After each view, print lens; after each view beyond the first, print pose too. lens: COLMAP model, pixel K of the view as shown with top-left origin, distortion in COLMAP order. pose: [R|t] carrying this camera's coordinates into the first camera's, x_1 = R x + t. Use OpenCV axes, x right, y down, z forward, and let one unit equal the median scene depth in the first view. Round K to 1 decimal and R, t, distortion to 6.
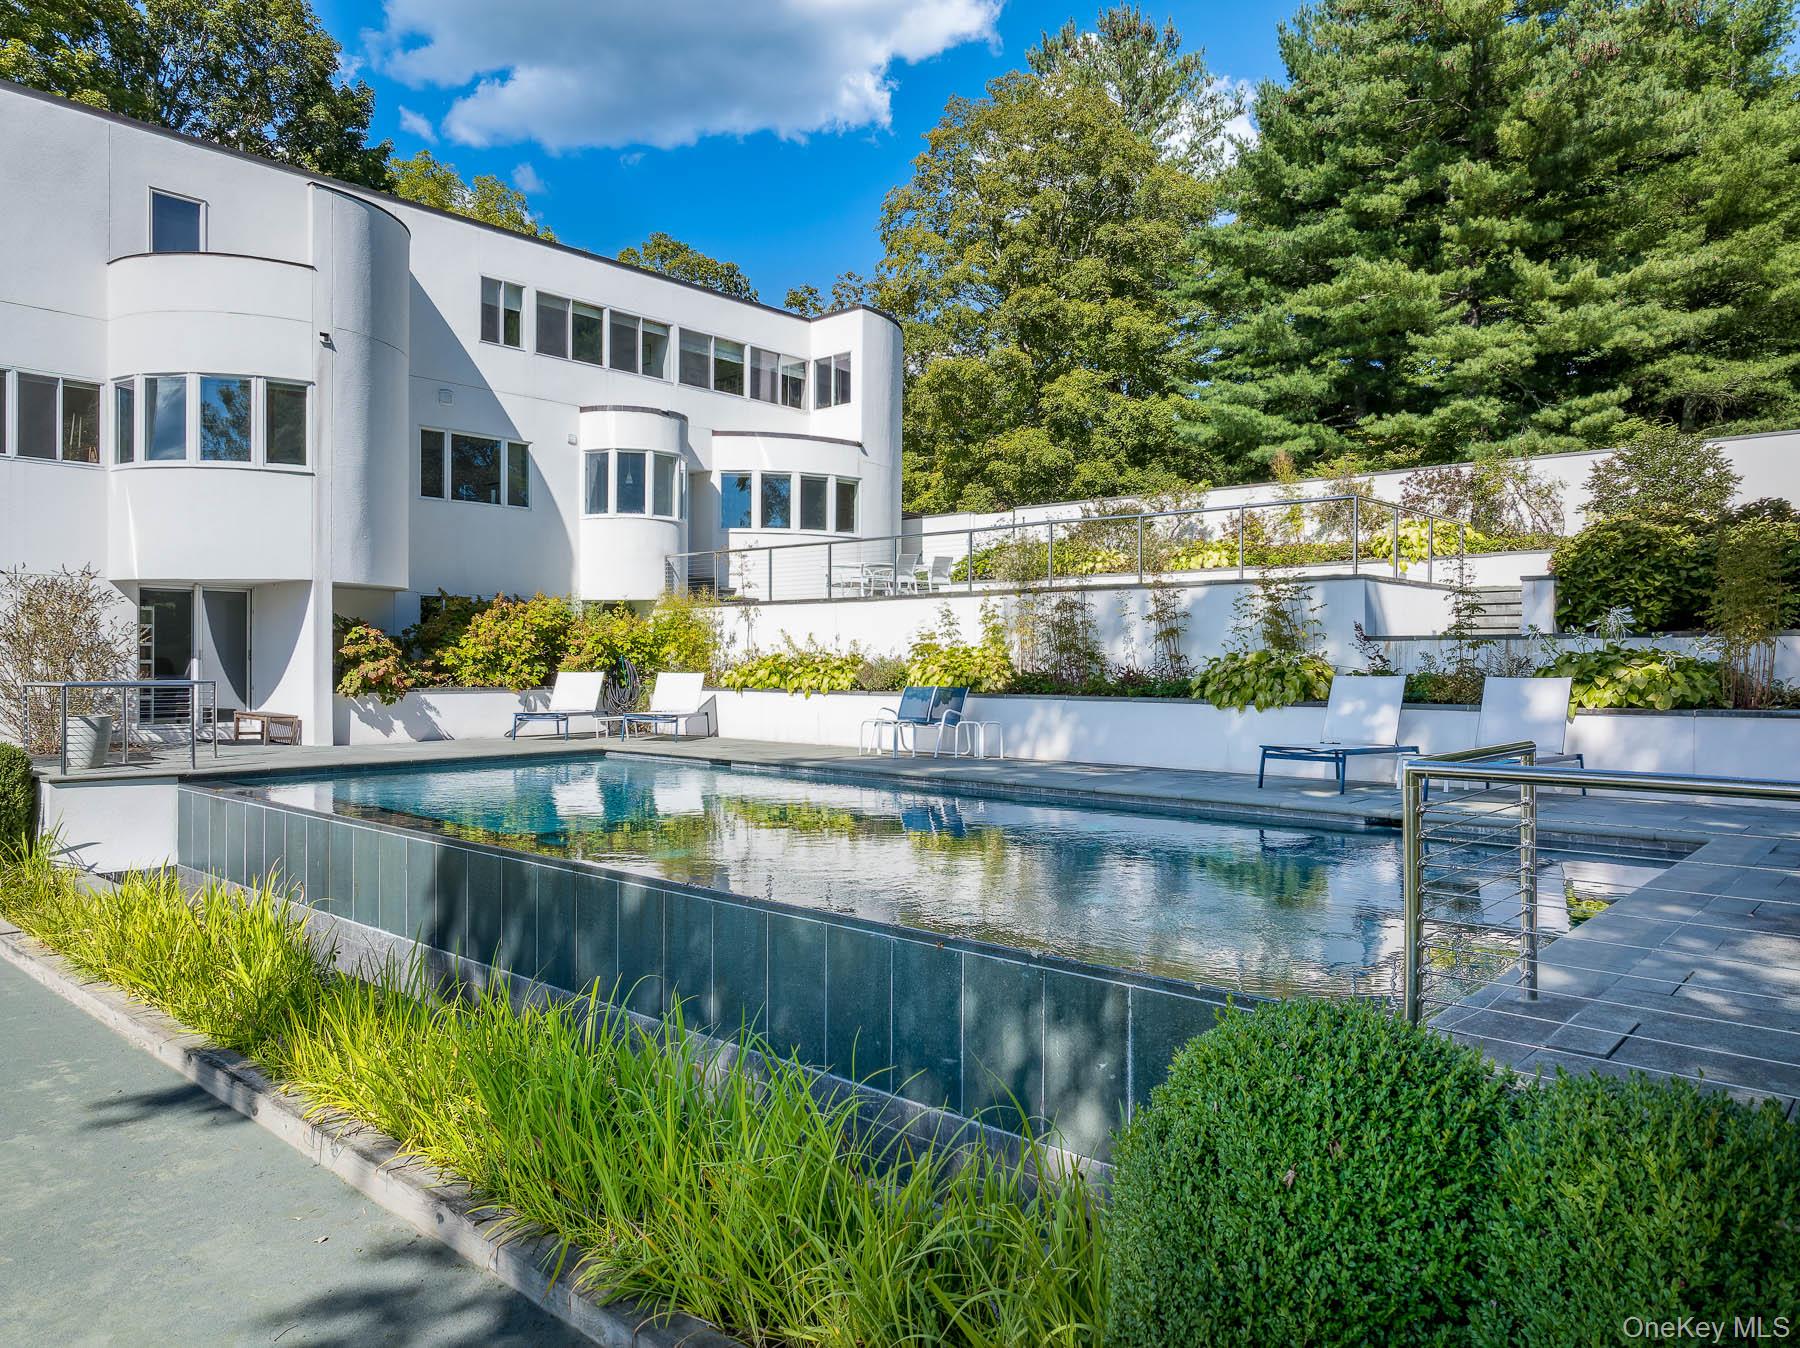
lens RADIAL K [[1221.1, 0, 902.7], [0, 1221.1, 677.1], [0, 0, 1]] dist [-0.006126, 0.007398]
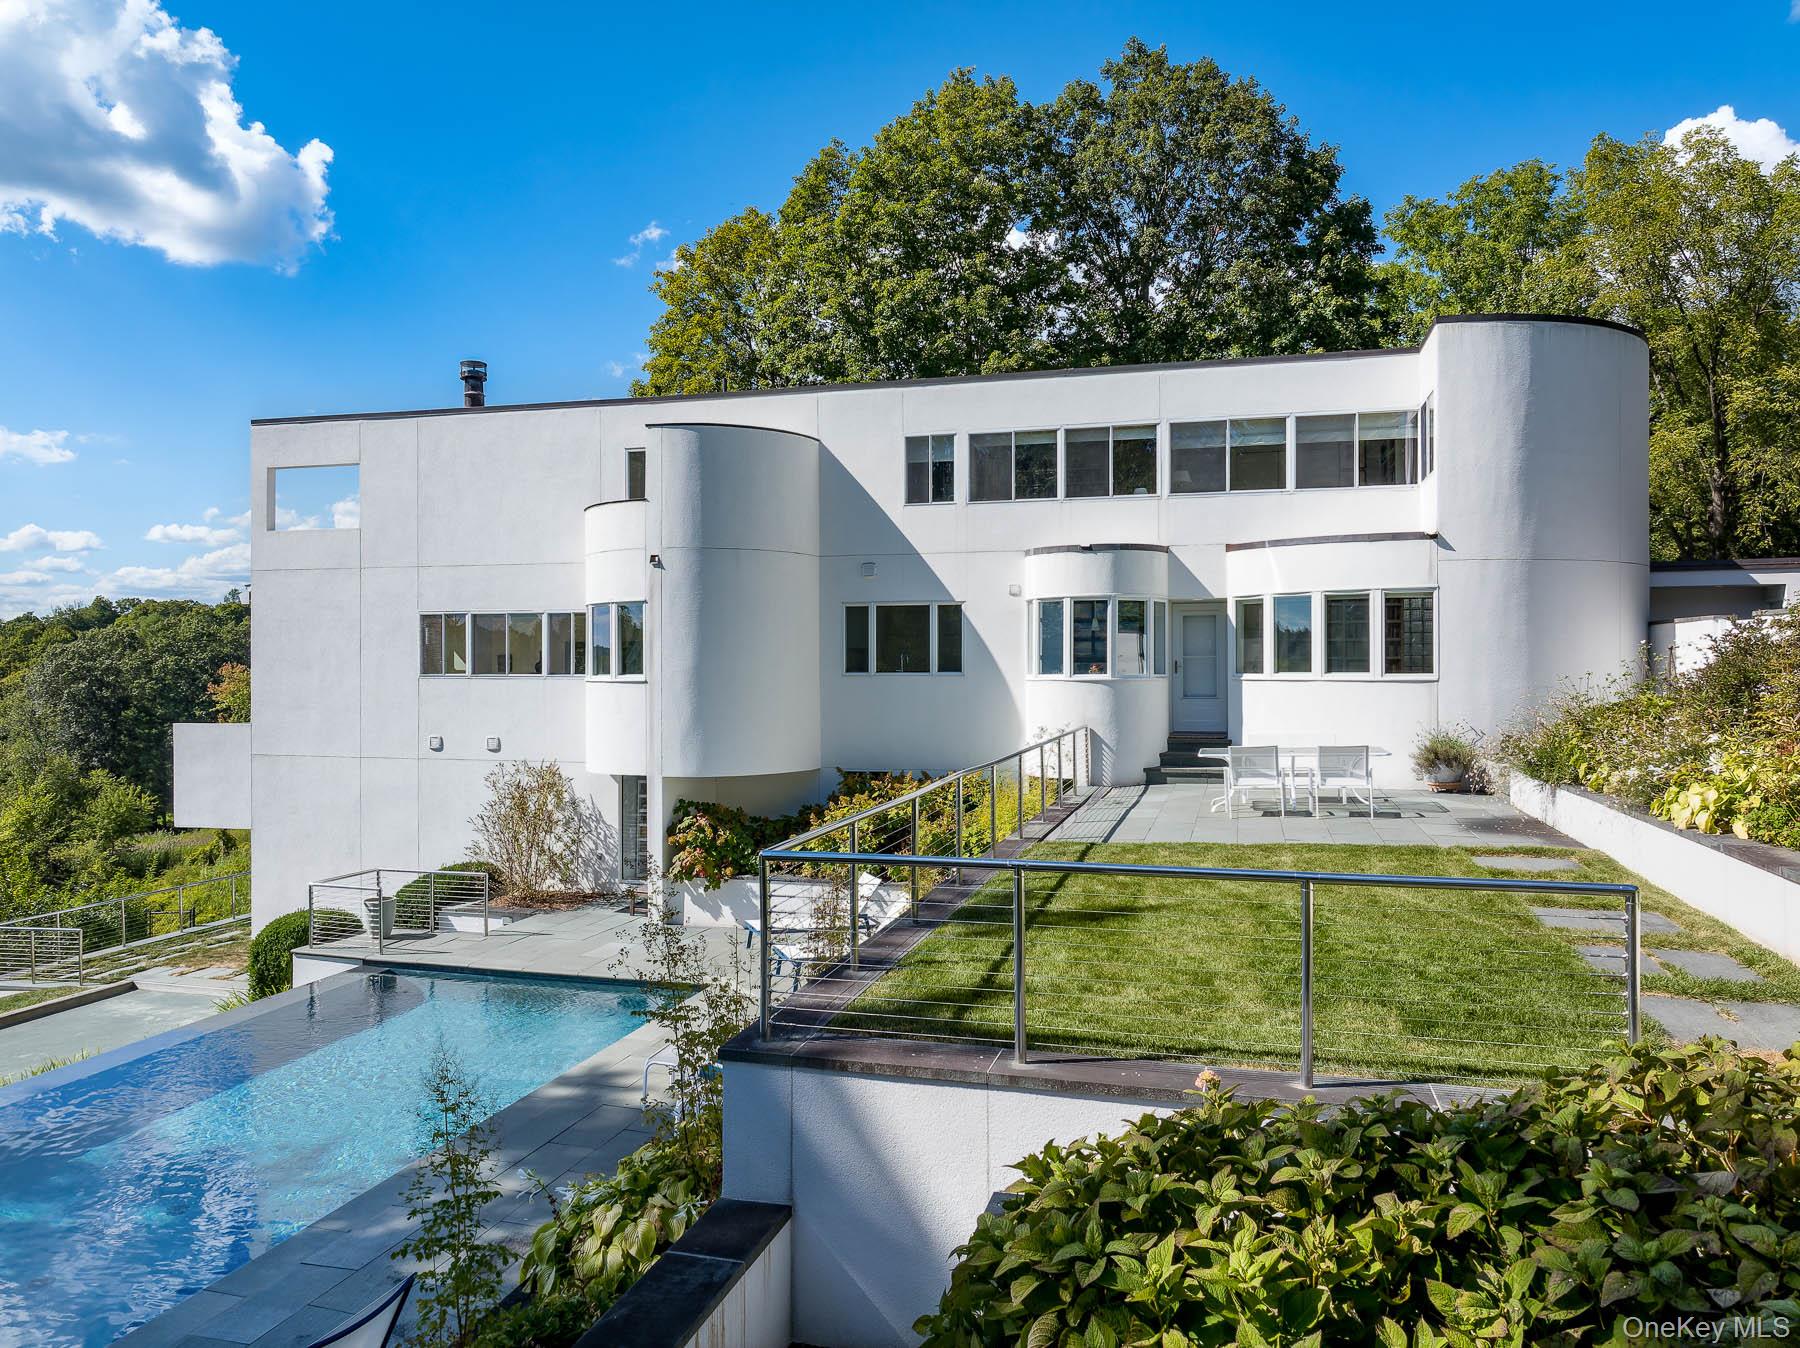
lens RADIAL K [[1250.9, 0, 903.9], [0, 1250.9, 655.3], [0, 0, 1]] dist [0.001606, -0.003862]
pose [[0.433534, -0.011878, -0.901059, 0.529470], [-0.010929, 0.999770, -0.018438, -0.137140], [0.901071, 0.017841, 0.433305, 0.566758]]
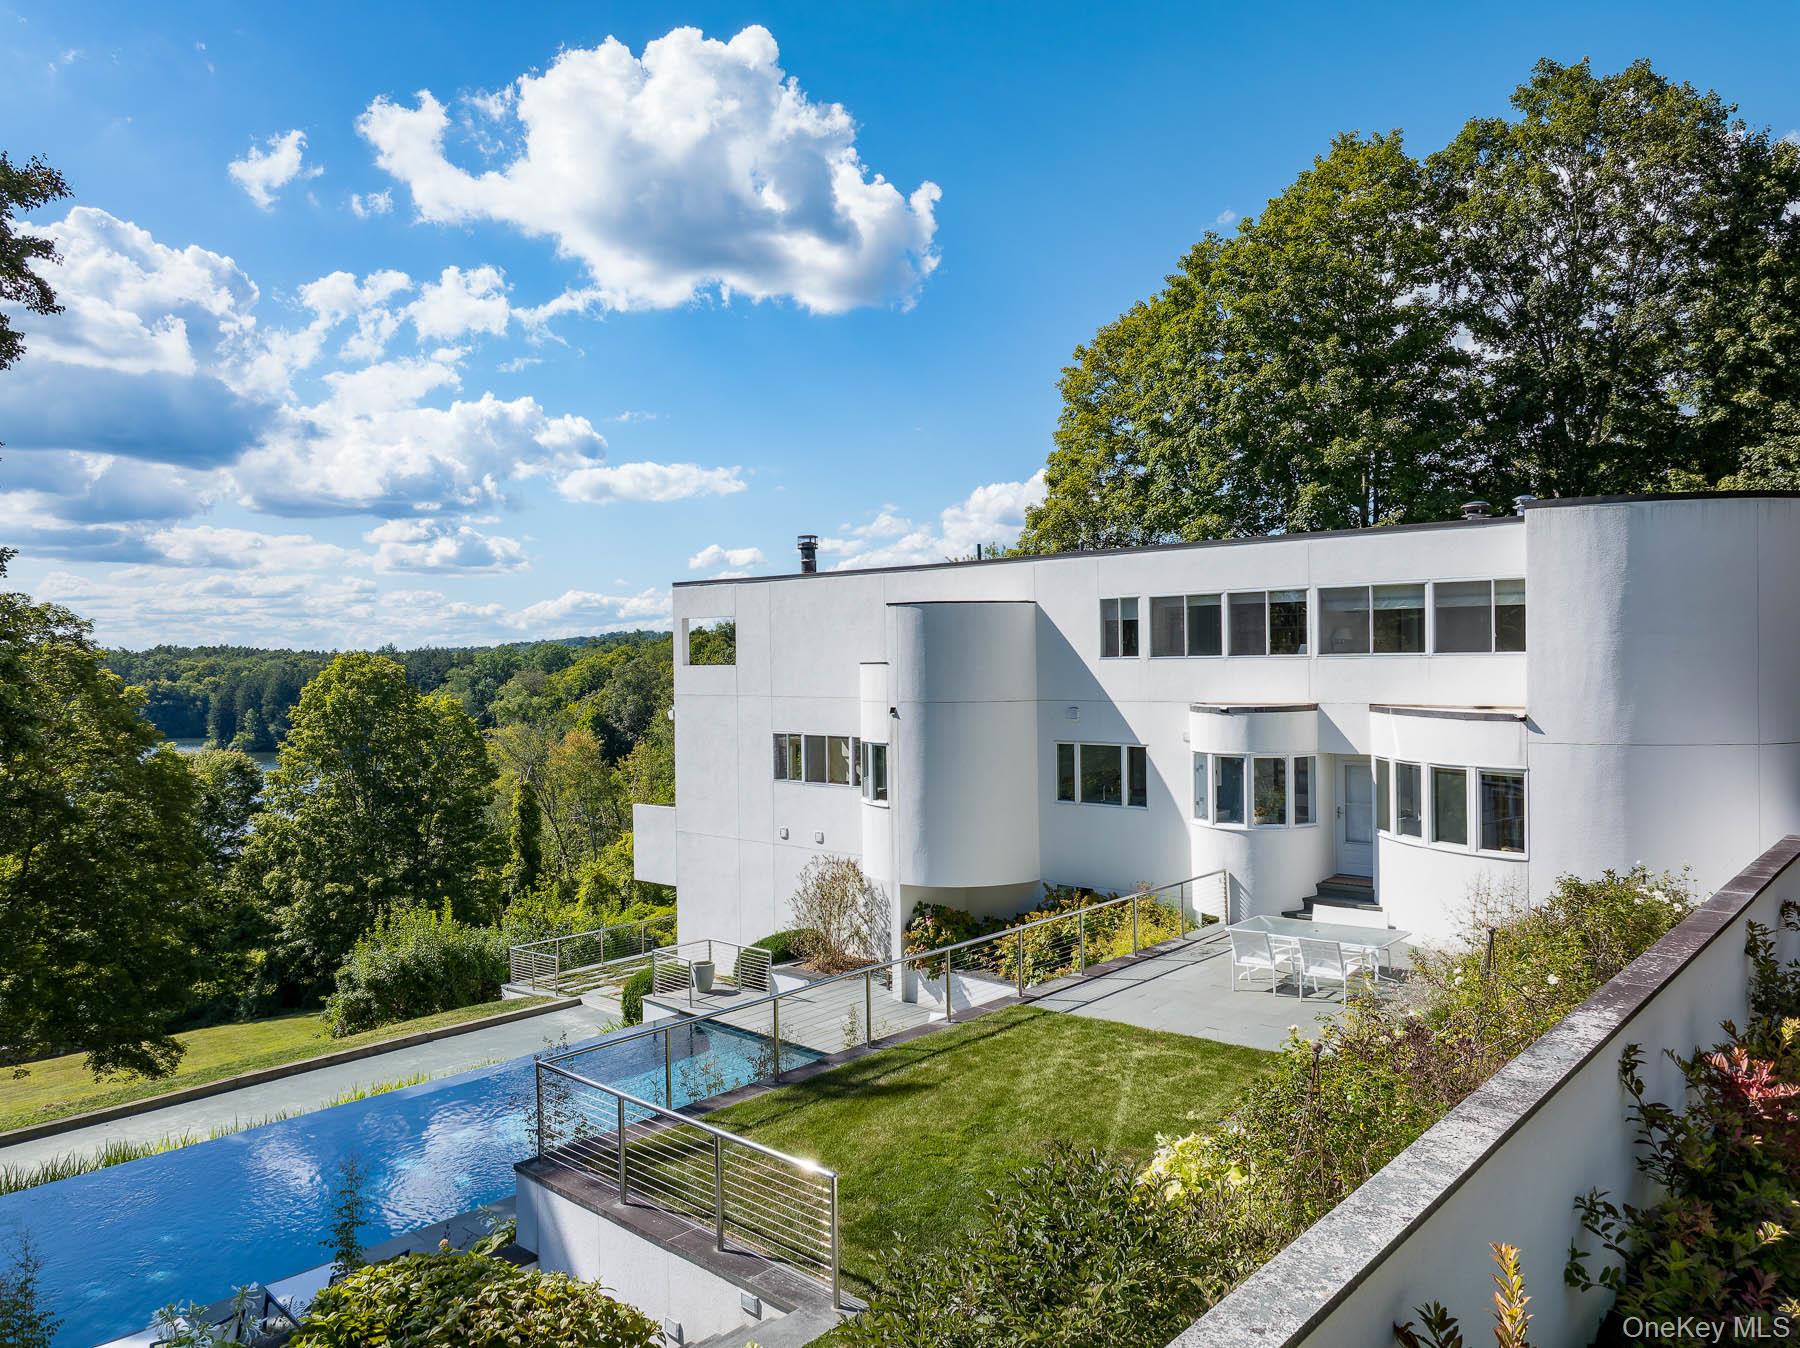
lens RADIAL K [[1251.7, 0, 911.4], [0, 1251.7, 672.7], [0, 0, 1]] dist [0.007097, 0.000193]
pose [[-0.011933, 0.007589, -0.999900, 0.773647], [-0.003822, 0.999964, 0.007635, -0.266289], [0.999921, 0.003913, -0.011903, 0.829934]]
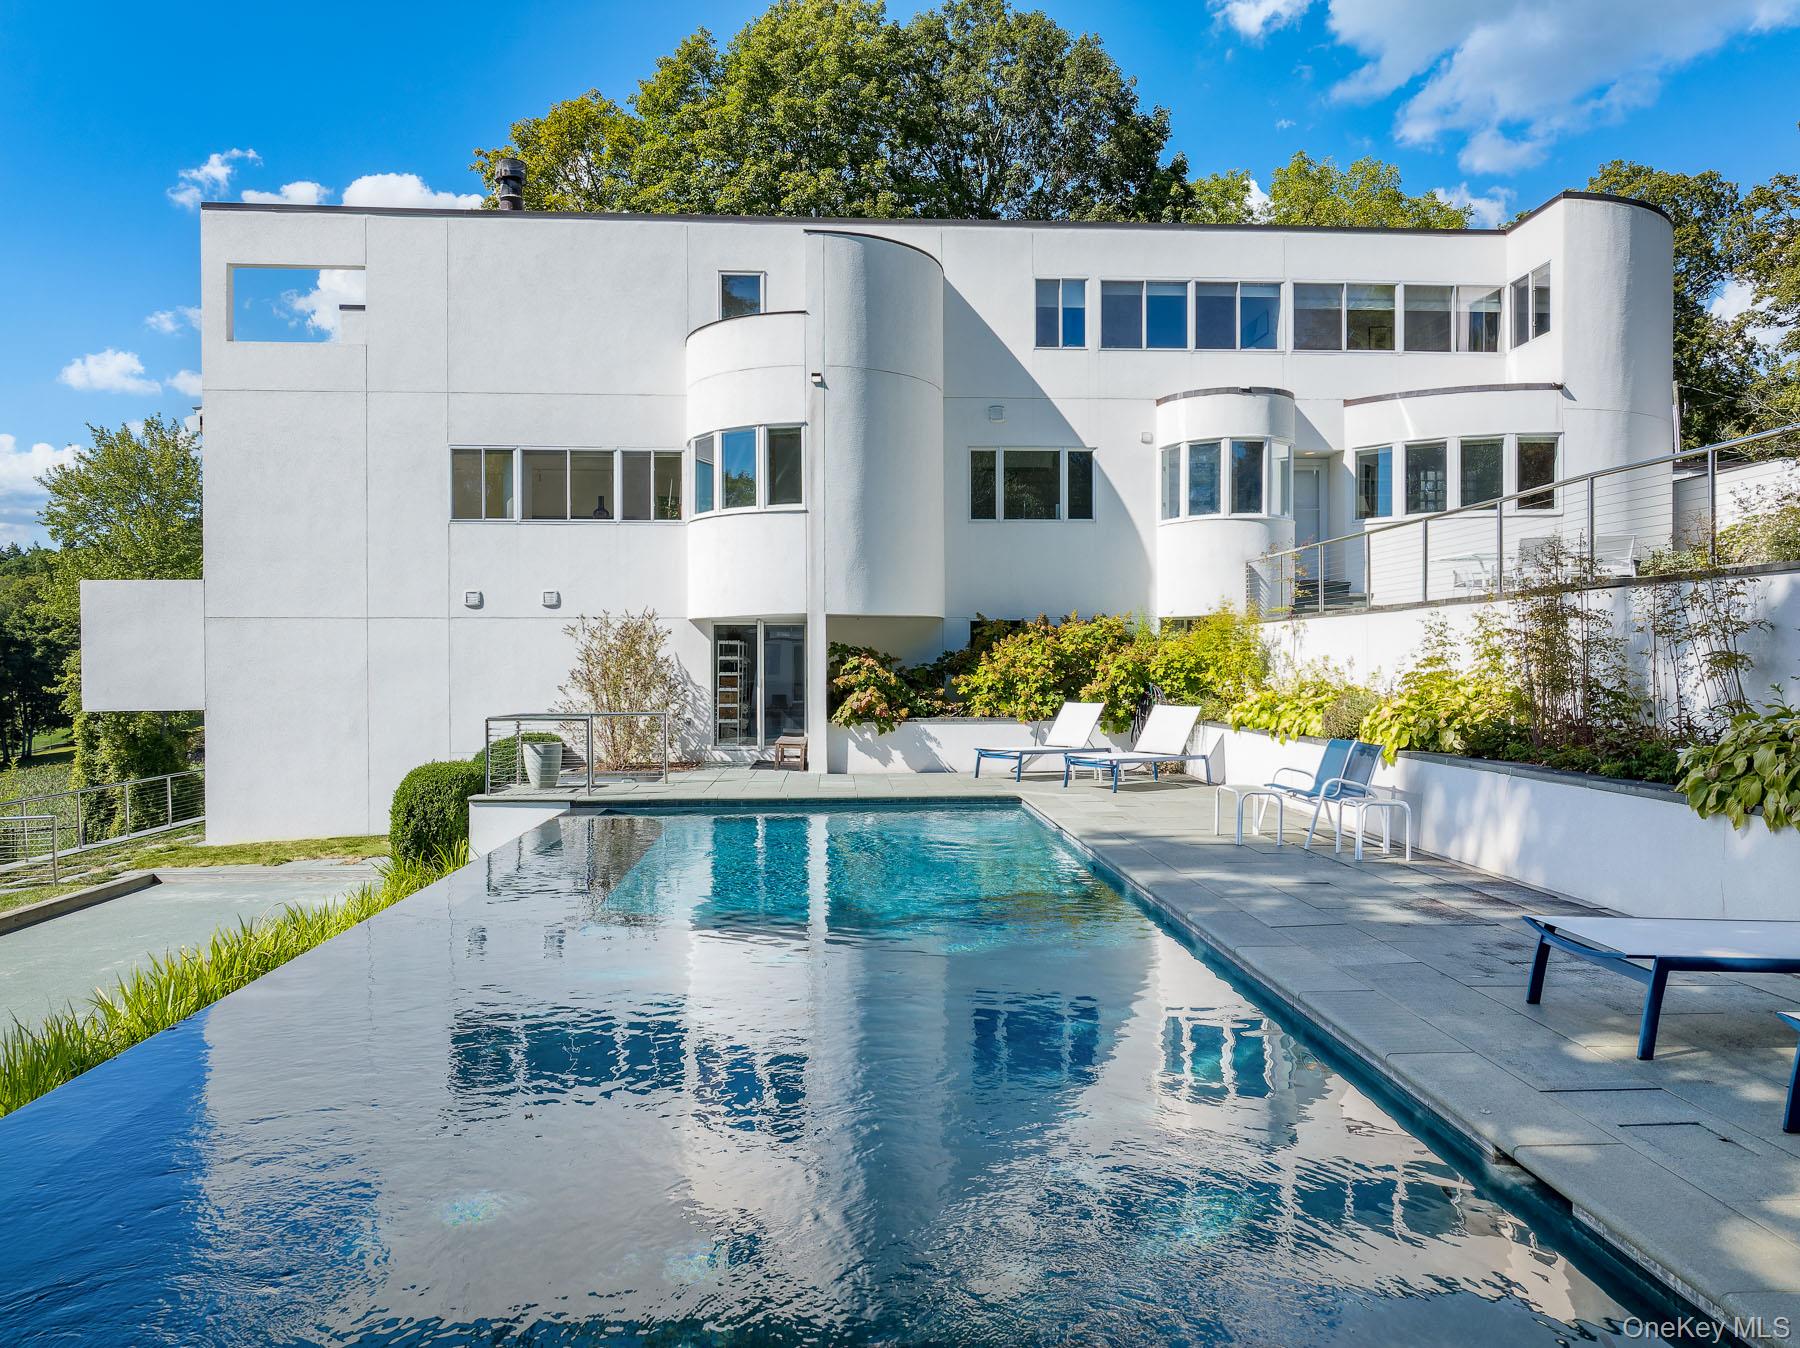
lens RADIAL K [[1227.5, 0, 903.3], [0, 1227.5, 666.5], [0, 0, 1]] dist [-0.000288, -0.004585]
pose [[0.704007, -0.003513, -0.710184, 0.251129], [-0.004057, 0.999952, -0.008968, -0.020061], [0.710181, 0.009195, 0.703959, 0.258004]]
